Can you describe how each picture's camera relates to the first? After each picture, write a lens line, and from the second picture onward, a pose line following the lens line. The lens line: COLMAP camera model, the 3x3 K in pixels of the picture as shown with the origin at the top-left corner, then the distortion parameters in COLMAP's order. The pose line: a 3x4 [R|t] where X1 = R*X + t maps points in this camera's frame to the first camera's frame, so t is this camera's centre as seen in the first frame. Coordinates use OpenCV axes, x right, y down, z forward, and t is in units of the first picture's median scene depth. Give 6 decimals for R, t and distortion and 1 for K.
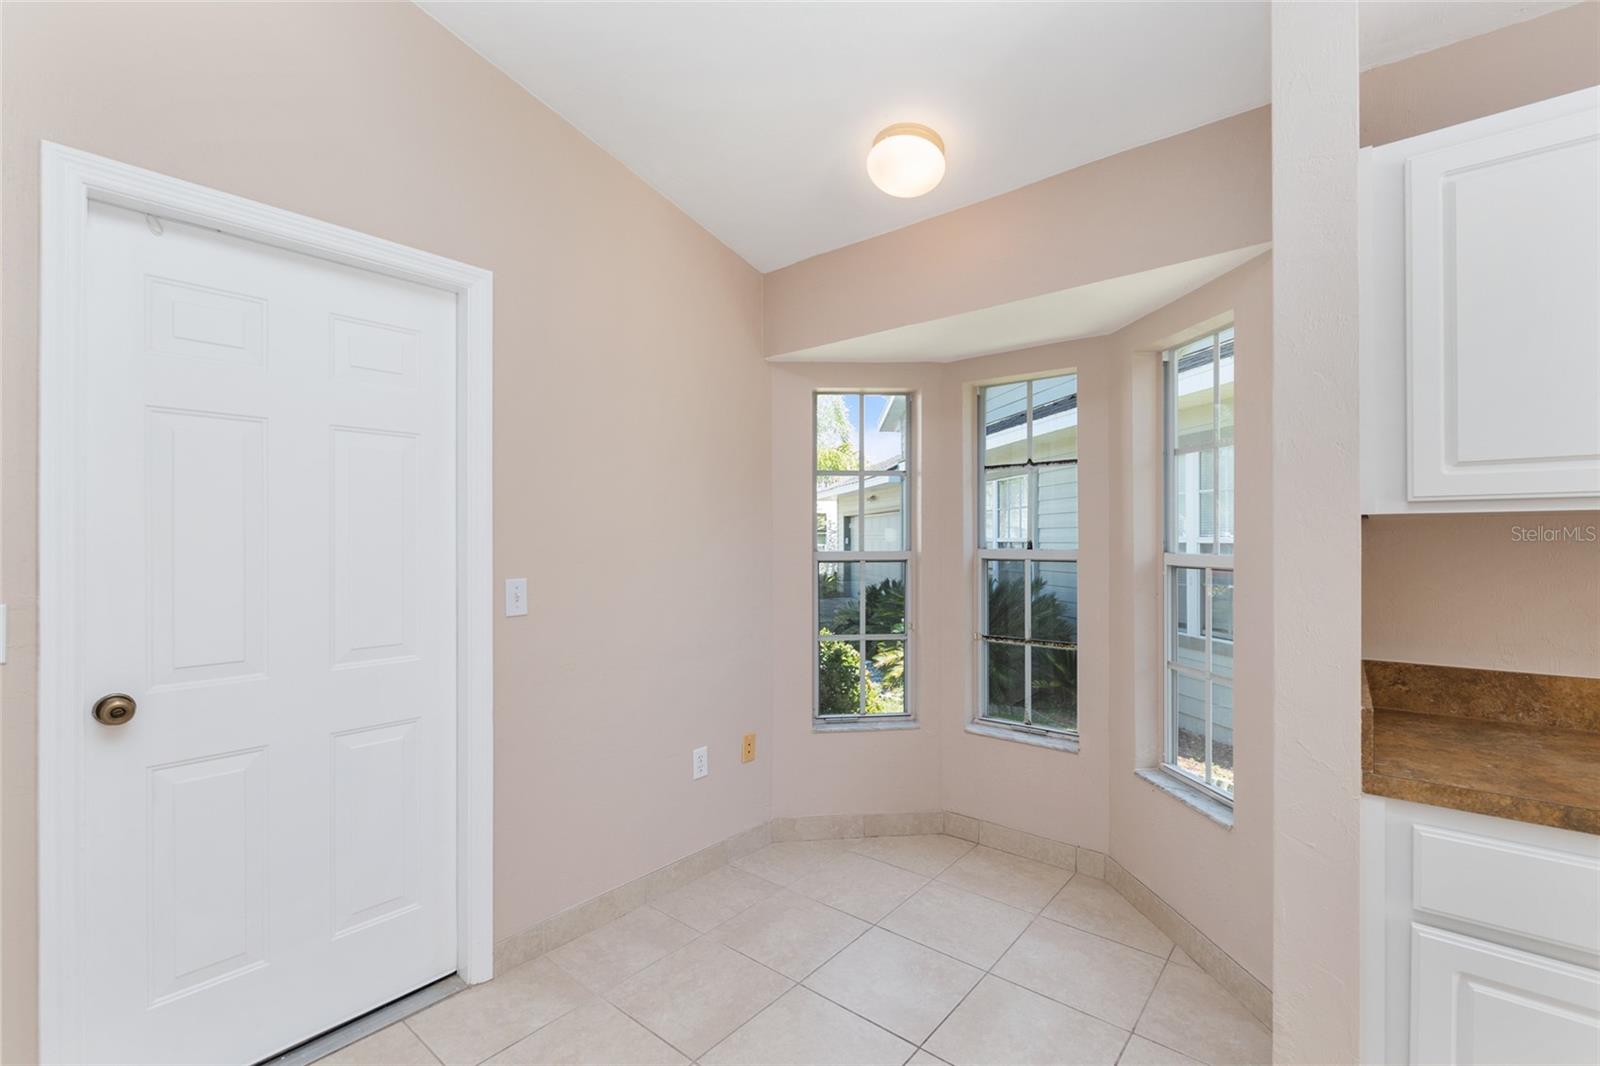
lens RADIAL K [[693.9, 0, 798.1], [0, 693.9, 531.8], [0, 0, 1]] dist [-0.000413, 0.000290]
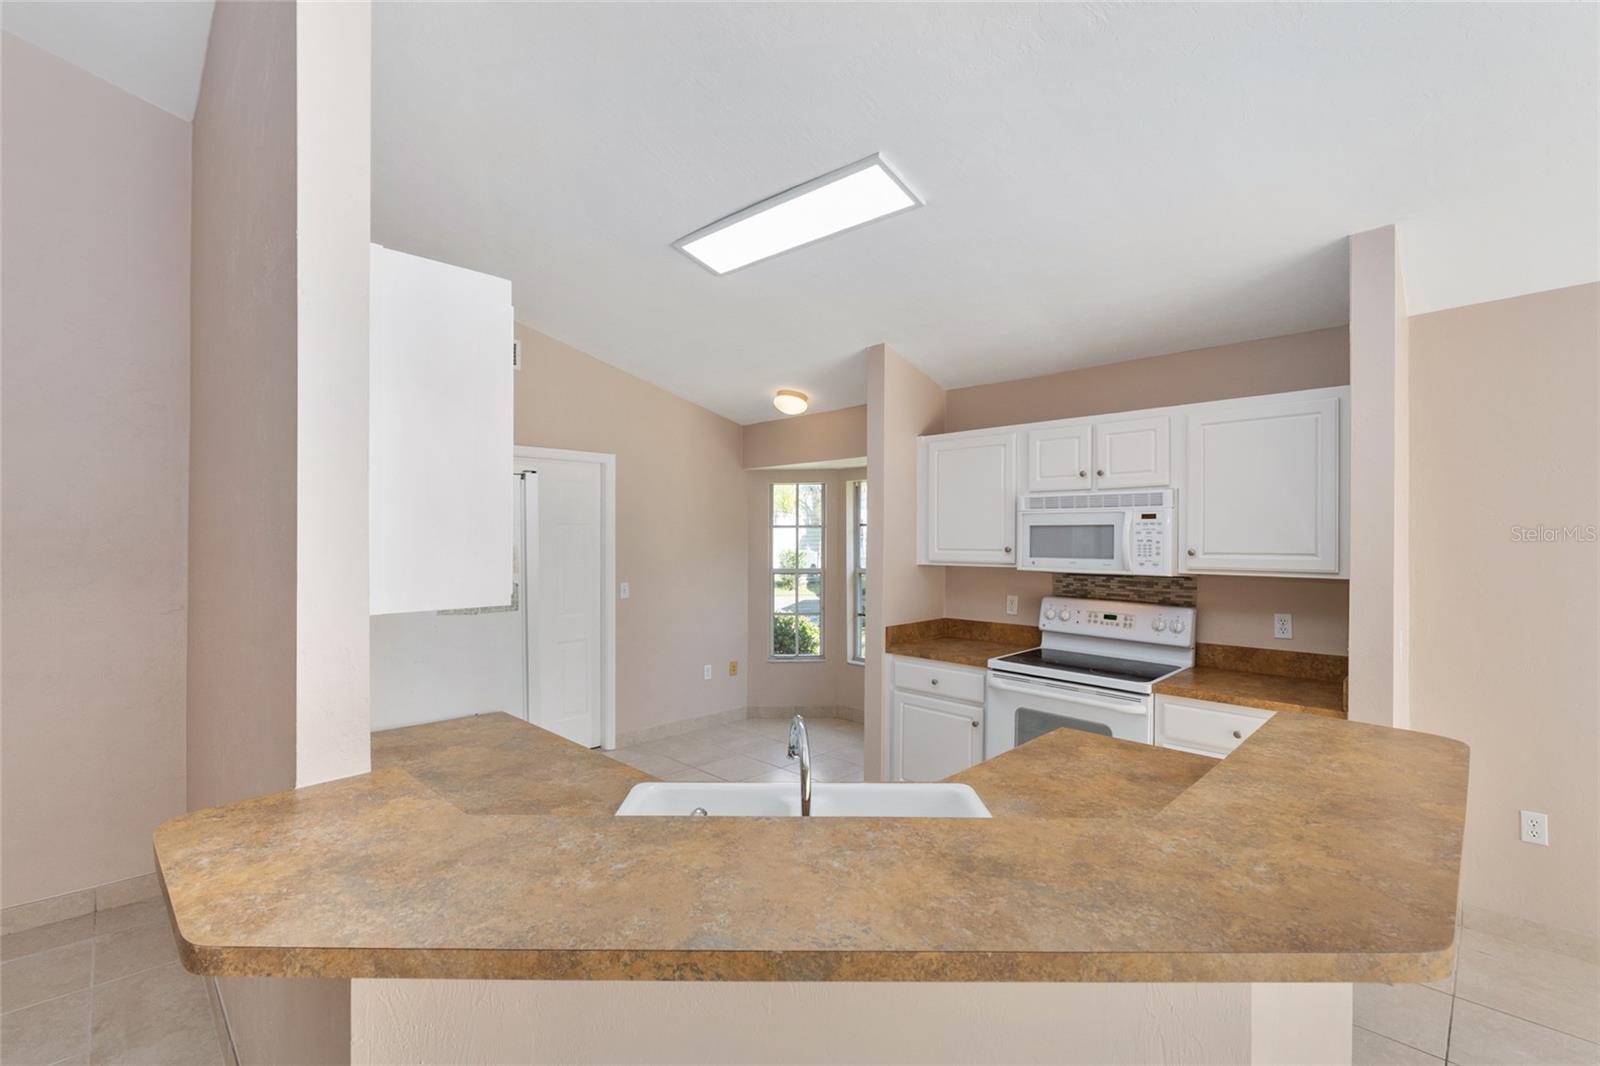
lens RADIAL K [[693.9, 0, 806.3], [0, 693.9, 537.3], [0, 0, 1]] dist [-0.000413, 0.000290]
pose [[0.996573, 0.004636, -0.082584, 0.403147], [-0.003985, 0.999960, 0.008052, -0.108345], [0.082618, -0.007696, 0.996552, -1.298796]]
